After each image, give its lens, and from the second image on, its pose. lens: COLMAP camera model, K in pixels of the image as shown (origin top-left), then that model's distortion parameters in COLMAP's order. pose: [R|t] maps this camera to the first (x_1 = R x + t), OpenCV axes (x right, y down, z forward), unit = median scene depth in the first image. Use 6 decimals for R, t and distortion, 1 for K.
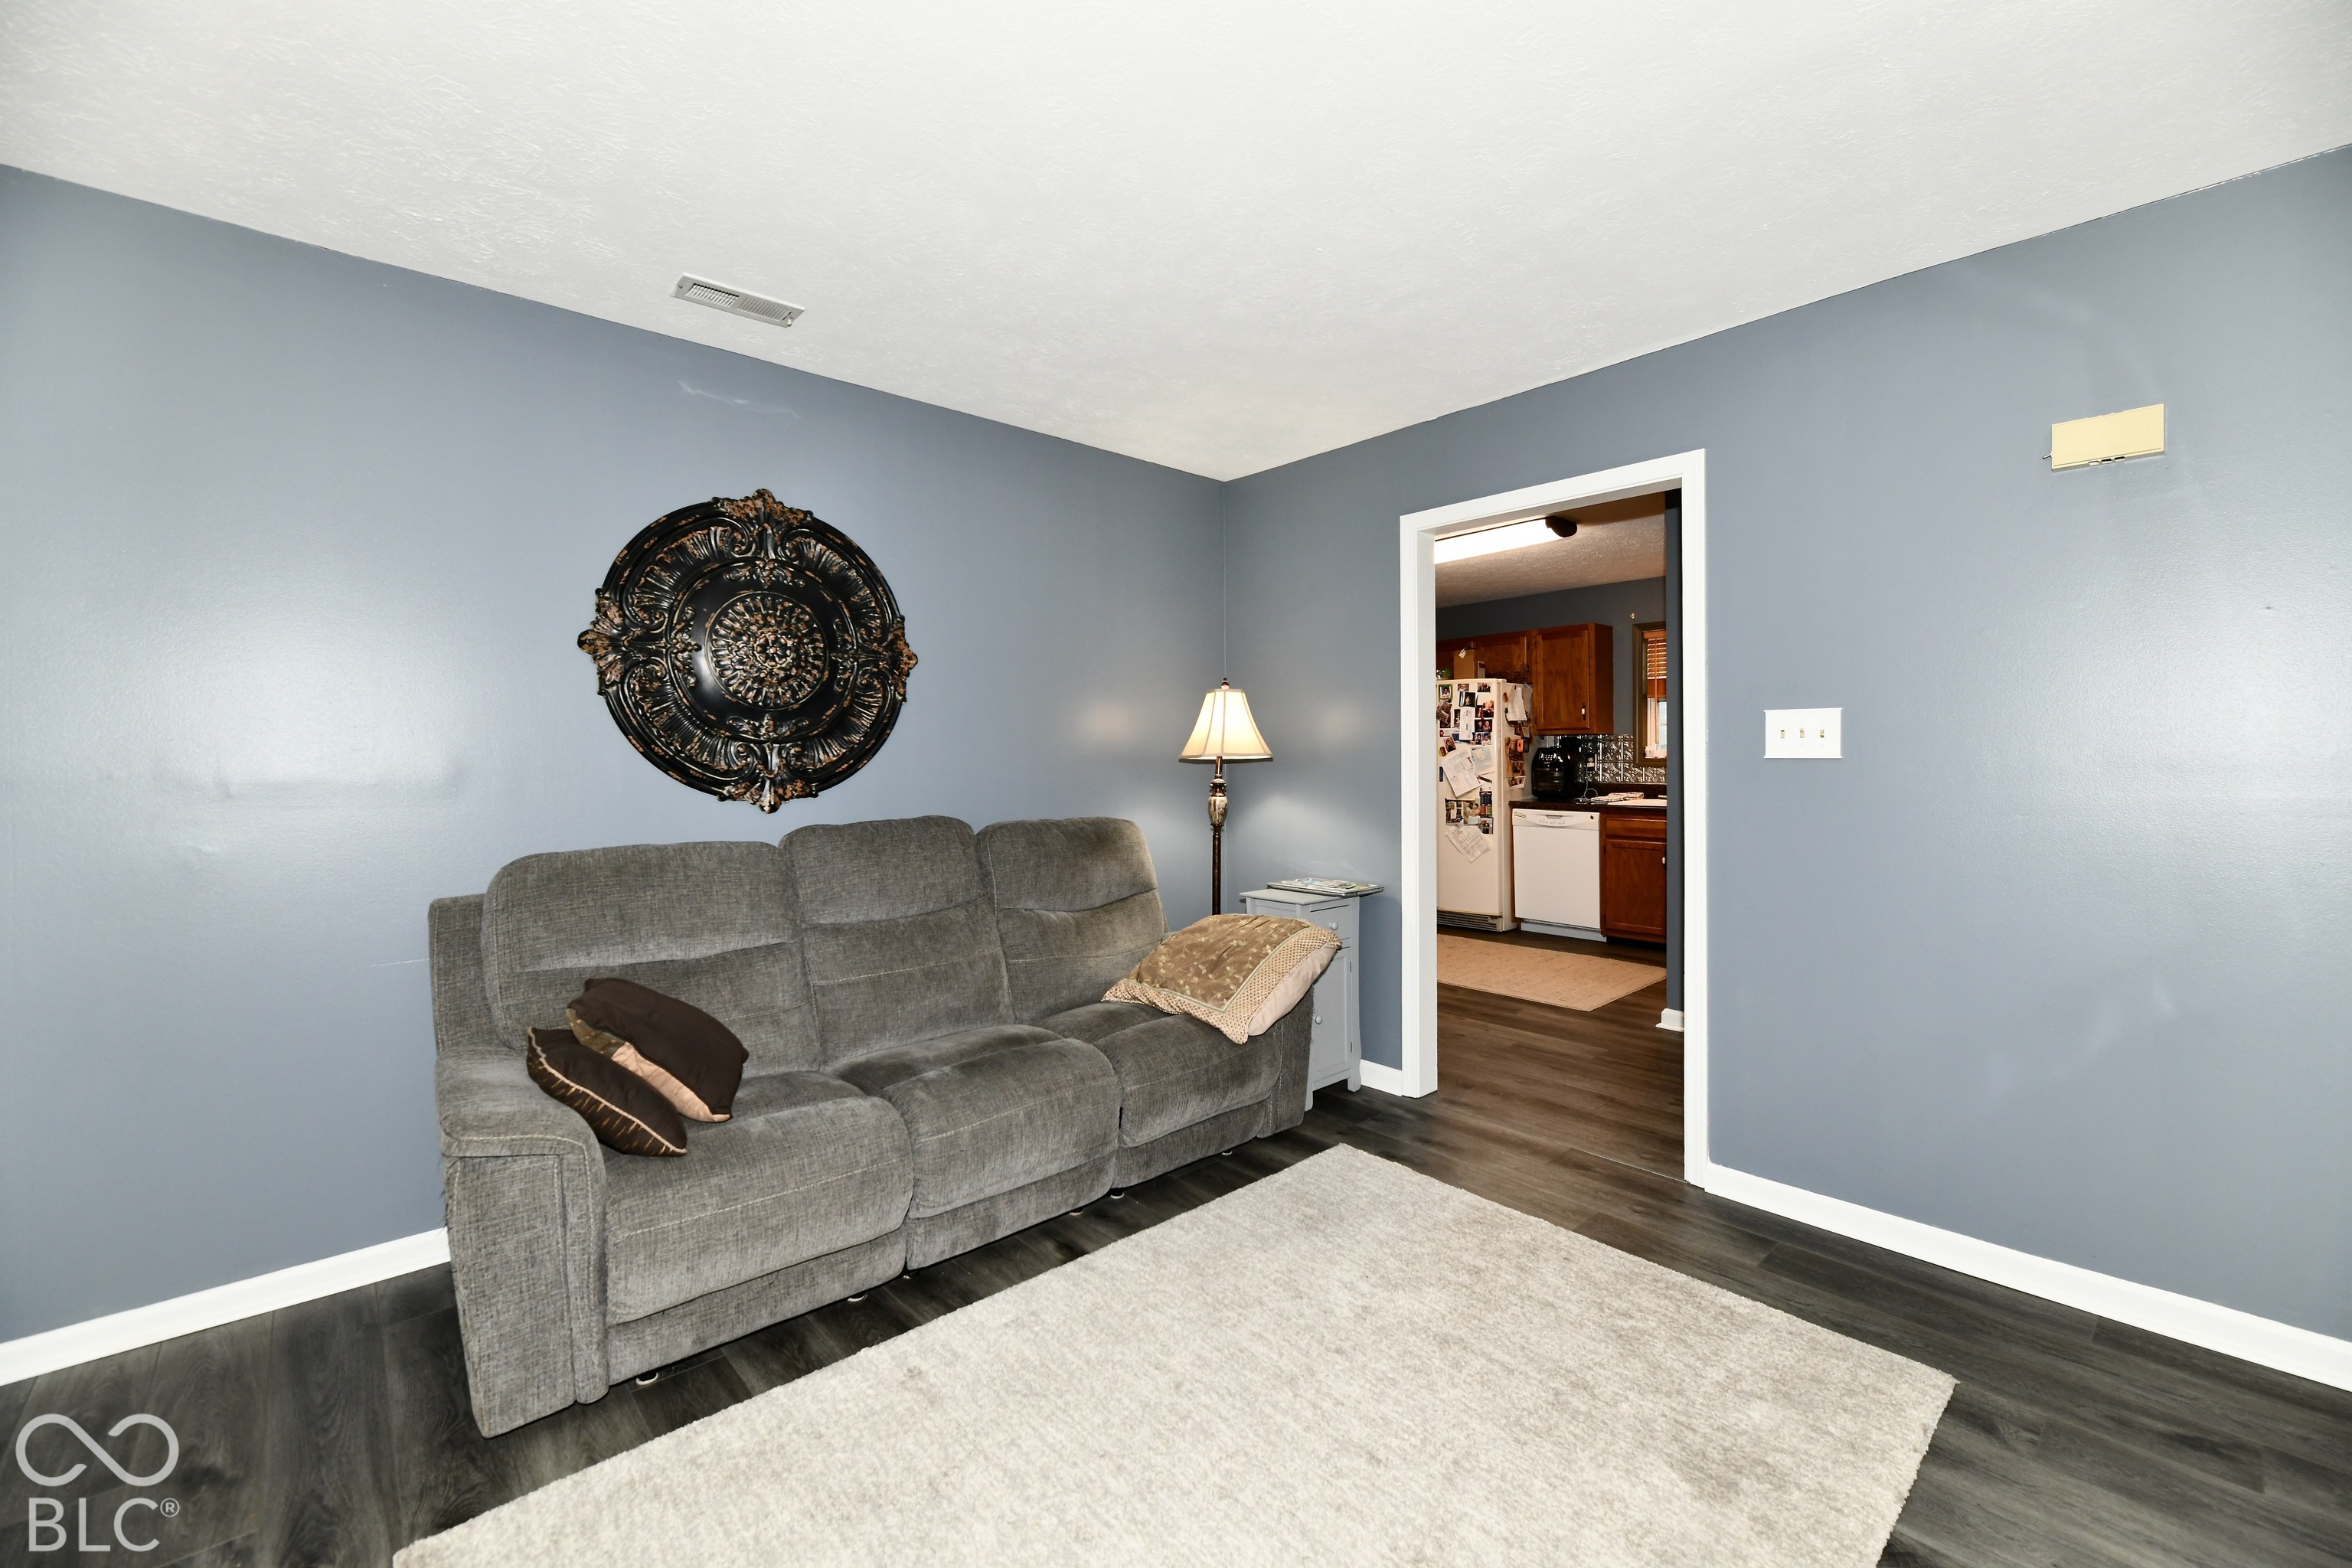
lens RADIAL K [[966.2, 0, 1190.9], [0, 966.2, 762.8], [0, 0, 1]] dist [-0.006364, -0.000467]
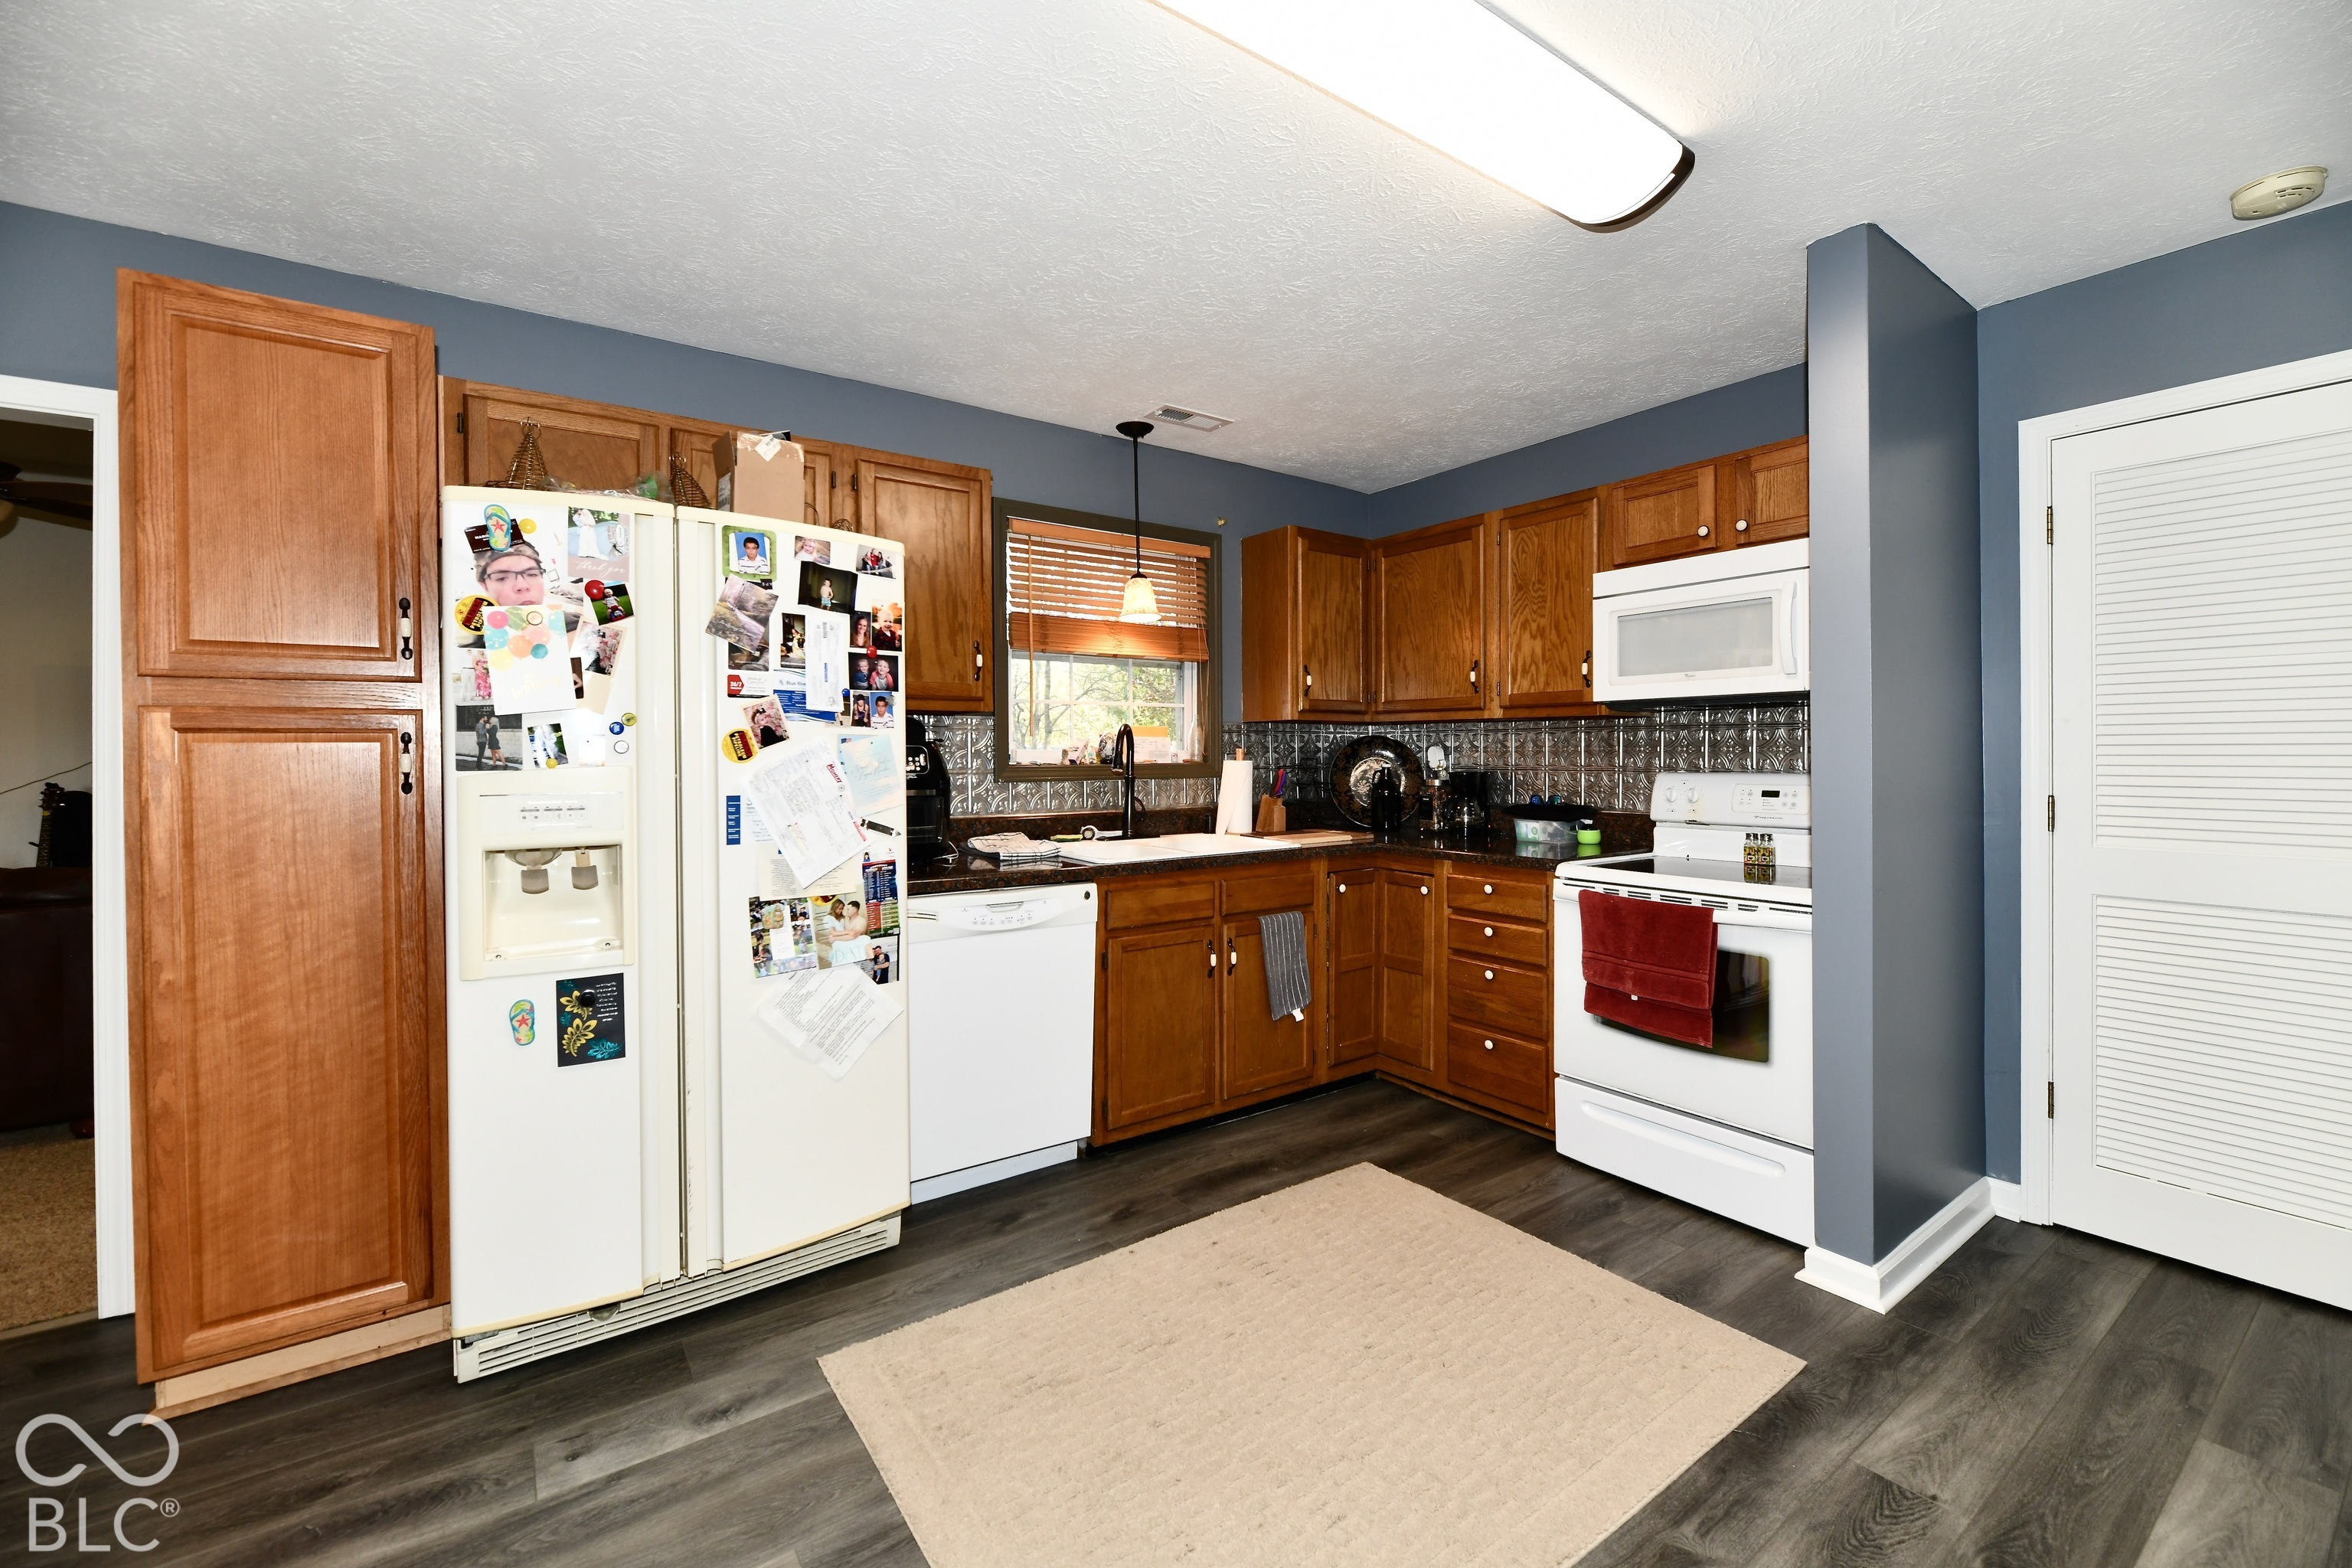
lens RADIAL K [[966.2, 0, 1190.9], [0, 966.2, 762.8], [0, 0, 1]] dist [-0.006364, -0.000467]
pose [[0.118114, -0.001881, 0.992998, -0.026041], [0.013264, 0.999912, 0.000316, -0.004720], [-0.992911, 0.013134, 0.118128, 0.840618]]
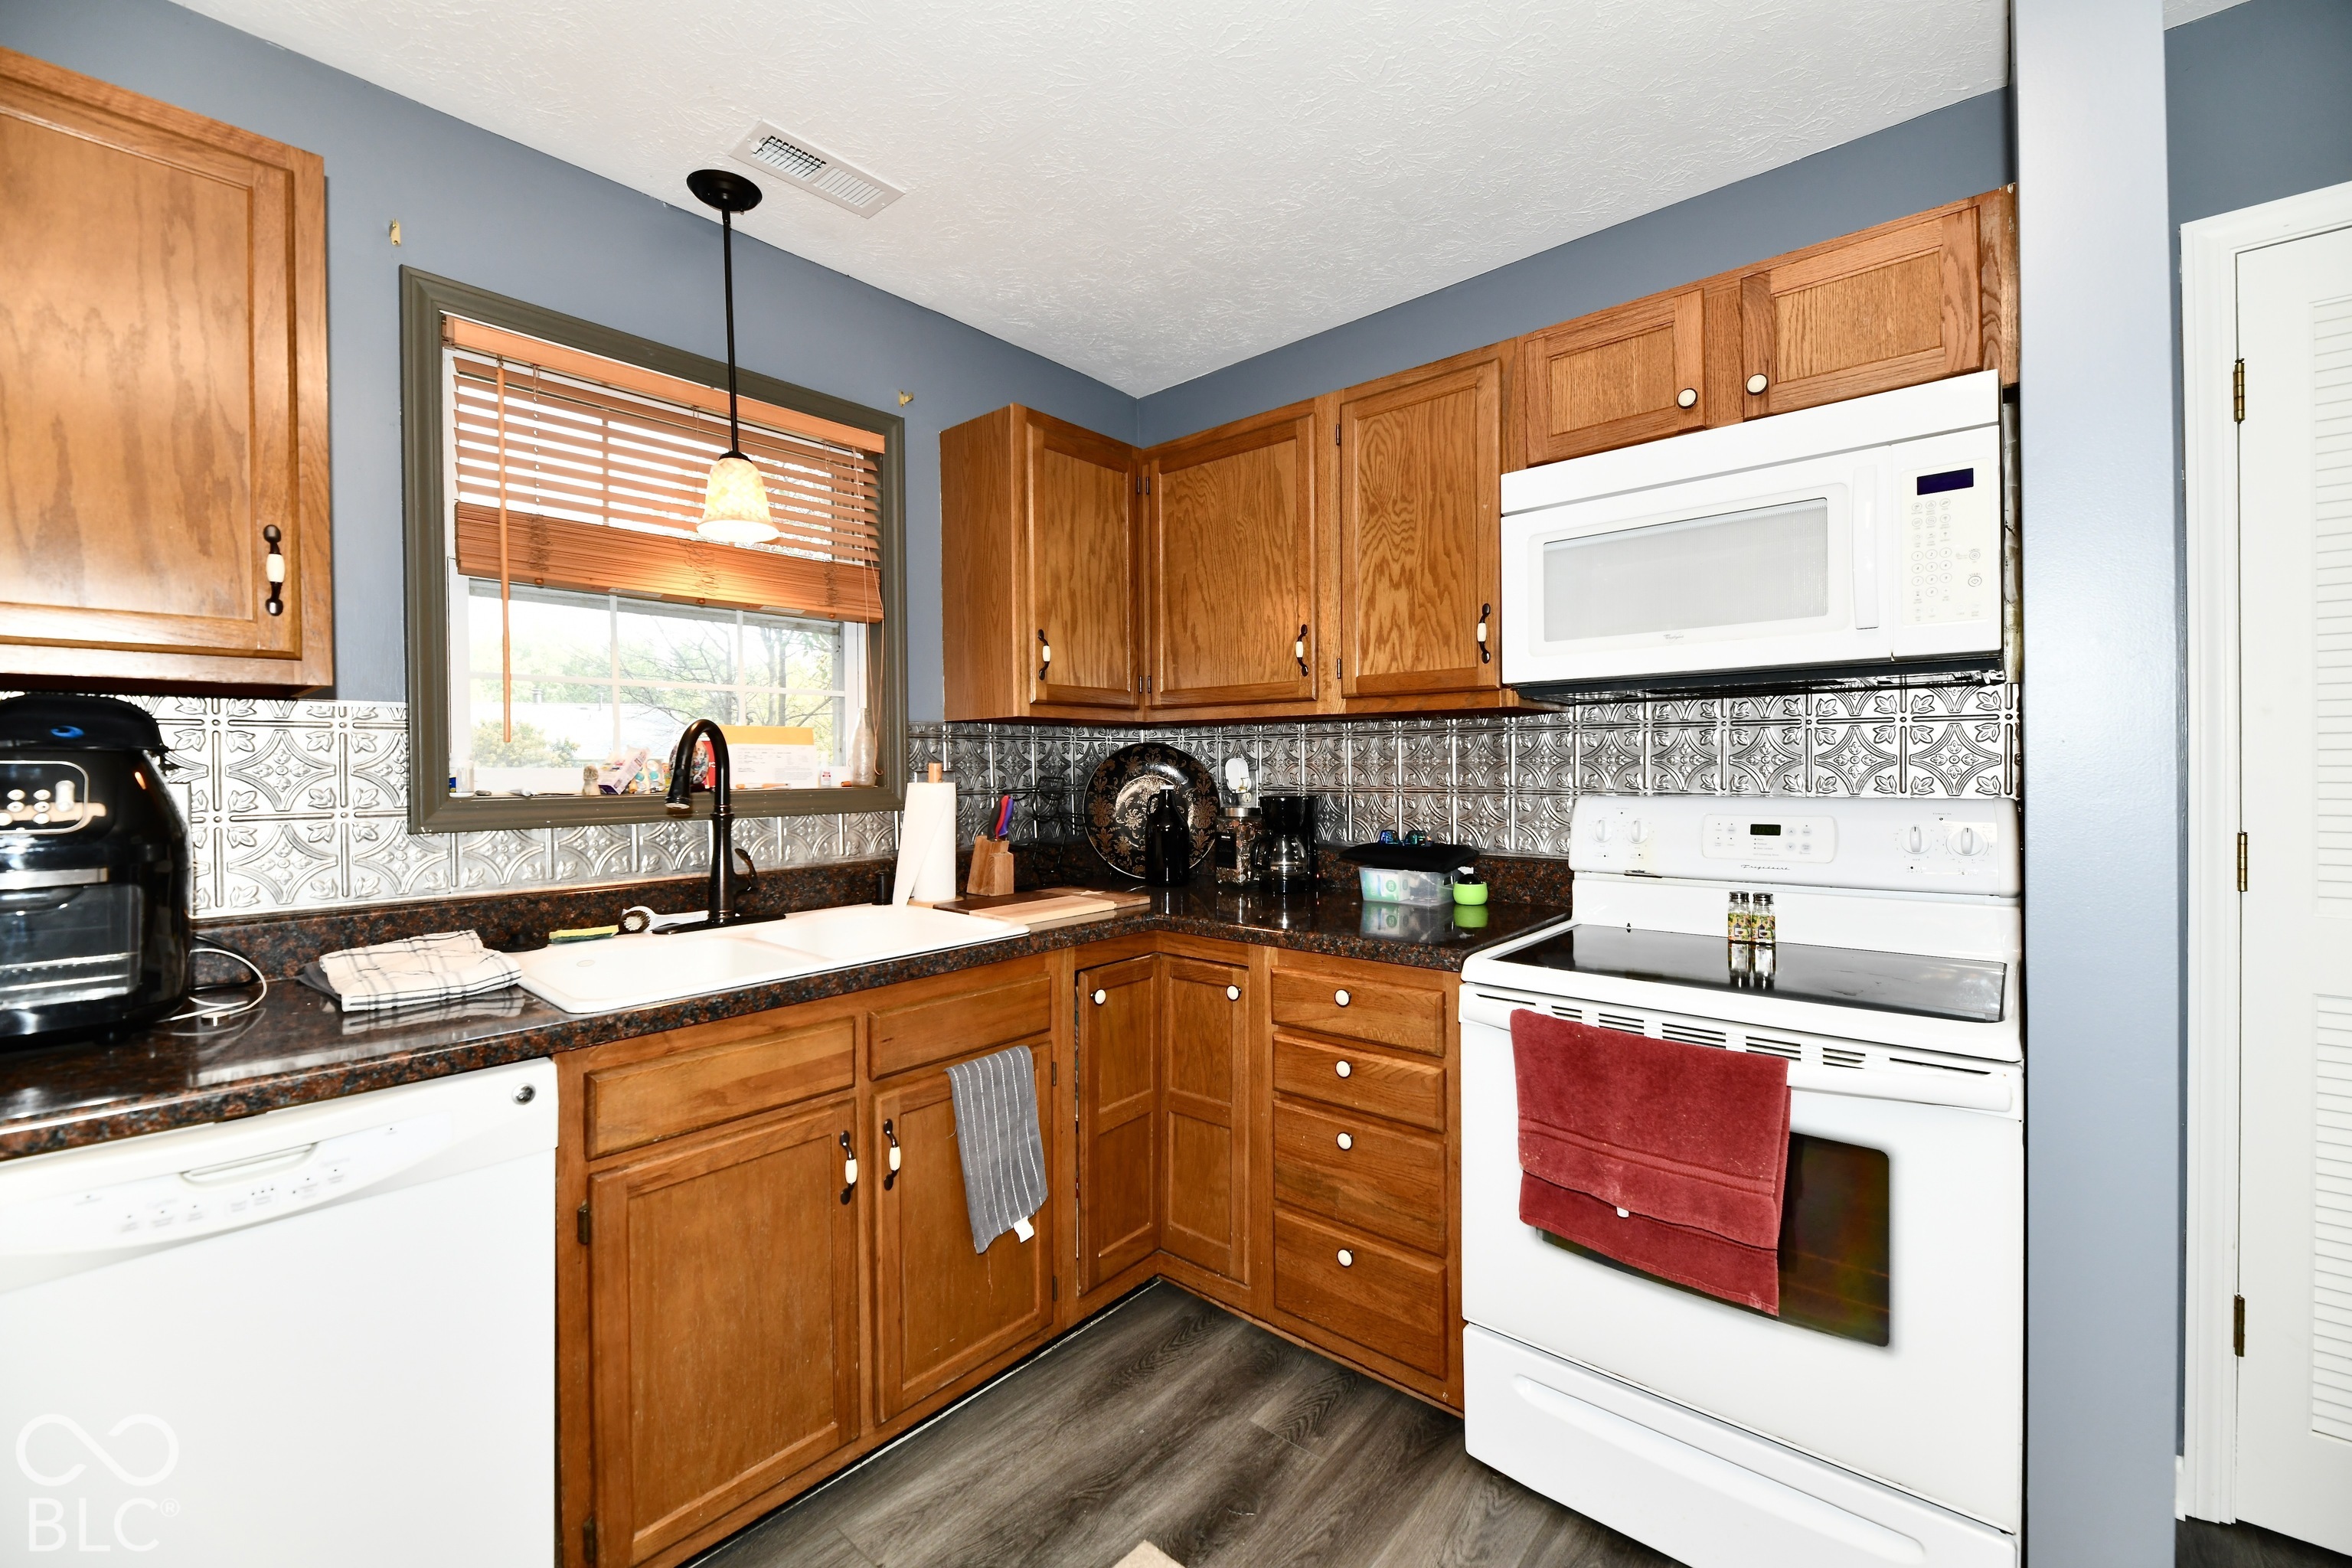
lens RADIAL K [[953.2, 0, 1192.8], [0, 953.2, 775.3], [0, 0, 1]] dist [-0.000470, -0.005764]
pose [[-0.120448, -0.001010, 0.992719, 0.188944], [0.021391, 0.999765, 0.003612, -0.007373], [-0.992489, 0.021670, -0.120398, 0.827957]]
